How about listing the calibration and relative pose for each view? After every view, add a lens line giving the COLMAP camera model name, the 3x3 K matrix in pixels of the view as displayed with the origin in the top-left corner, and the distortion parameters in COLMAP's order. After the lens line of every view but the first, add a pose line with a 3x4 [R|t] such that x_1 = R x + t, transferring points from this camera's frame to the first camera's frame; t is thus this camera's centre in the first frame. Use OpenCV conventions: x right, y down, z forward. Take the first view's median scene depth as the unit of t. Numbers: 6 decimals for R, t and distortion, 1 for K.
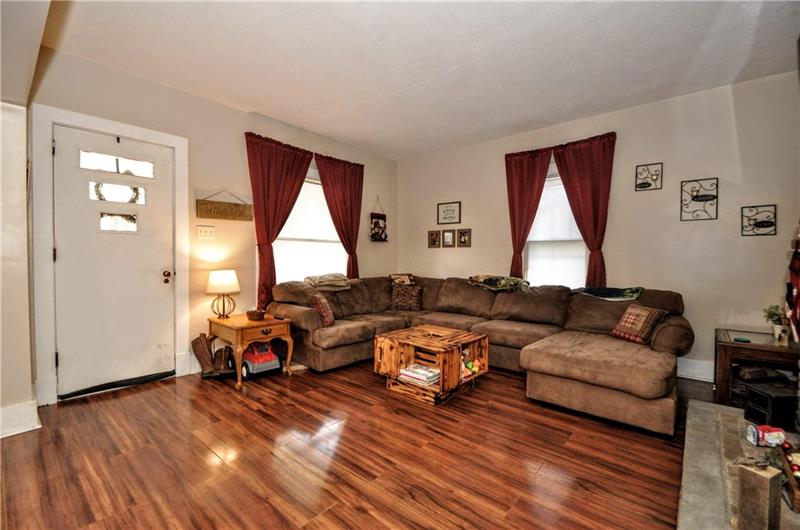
lens RADIAL K [[346.8, 0, 393.3], [0, 346.8, 265.4], [0, 0, 1]] dist [-0.002437, -0.006541]
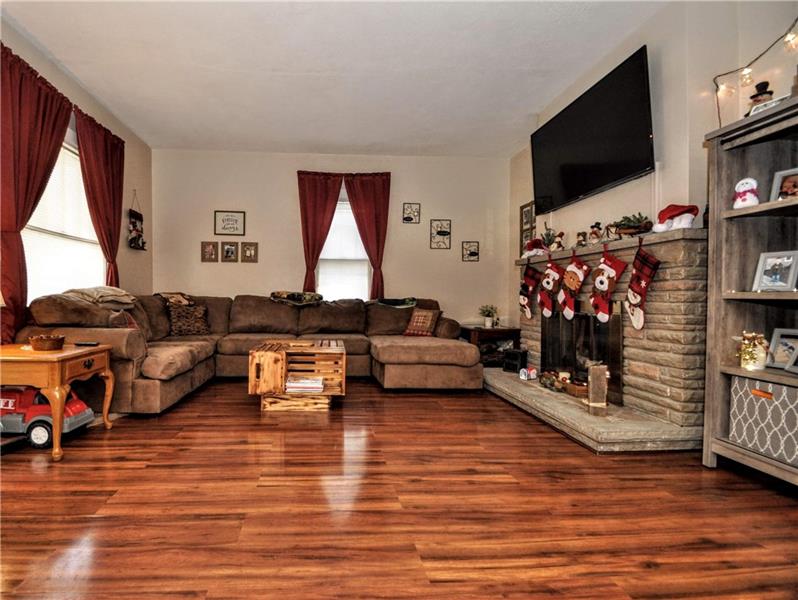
lens RADIAL K [[393.9, 0, 338.8], [0, 393.9, 301.0], [0, 0, 1]] dist [0.000243, -0.007310]
pose [[0.717543, -0.007388, 0.696475, -0.473273], [0.009792, 0.999952, 0.000518, 0.068234], [-0.696445, 0.006449, 0.717581, 0.130191]]
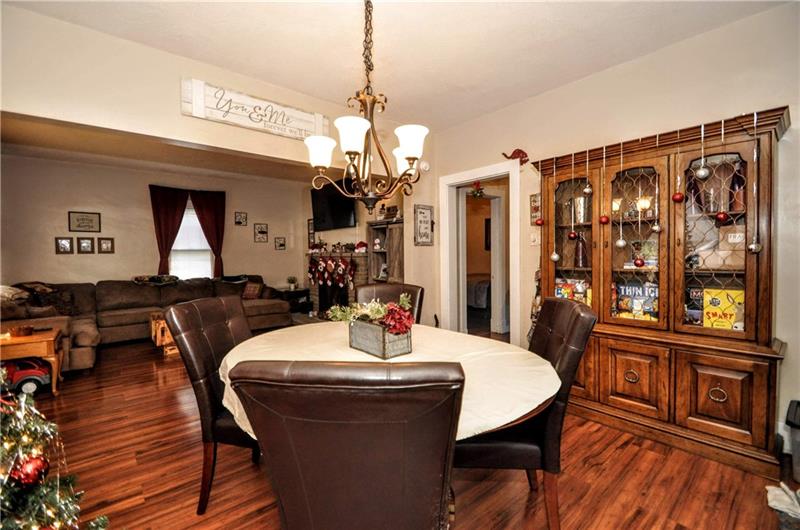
lens RADIAL K [[346.8, 0, 399.2], [0, 346.8, 263.7], [0, 0, 1]] dist [-0.002437, -0.006541]
pose [[0.131188, -0.039307, 0.990578, -1.091602], [0.030576, 0.998899, 0.035588, -0.041187], [-0.990886, 0.025619, 0.132245, -0.151183]]
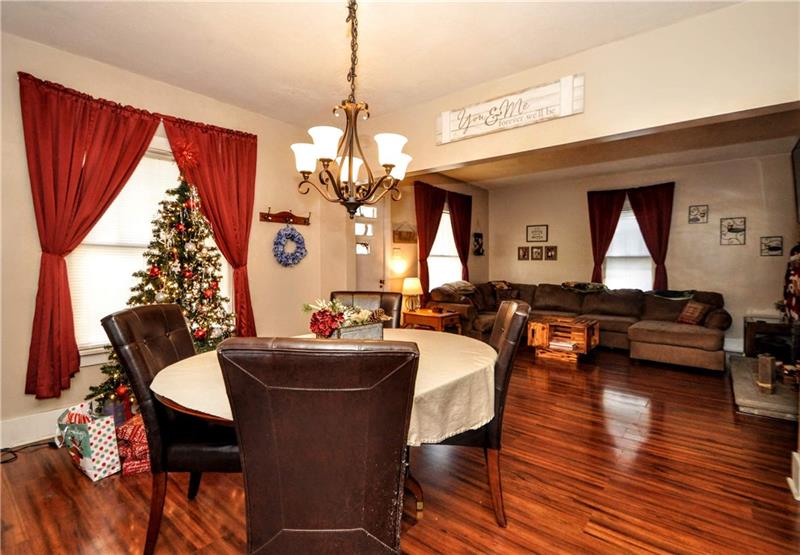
lens RADIAL K [[385.5, 0, 384.9], [0, 385.5, 269.4], [0, 0, 1]] dist [-0.009800, -0.003673]
pose [[0.999872, -0.002558, 0.015773, -0.596183], [0.002601, 0.999993, -0.002711, -0.021591], [-0.015766, 0.002751, 0.999872, -0.580818]]
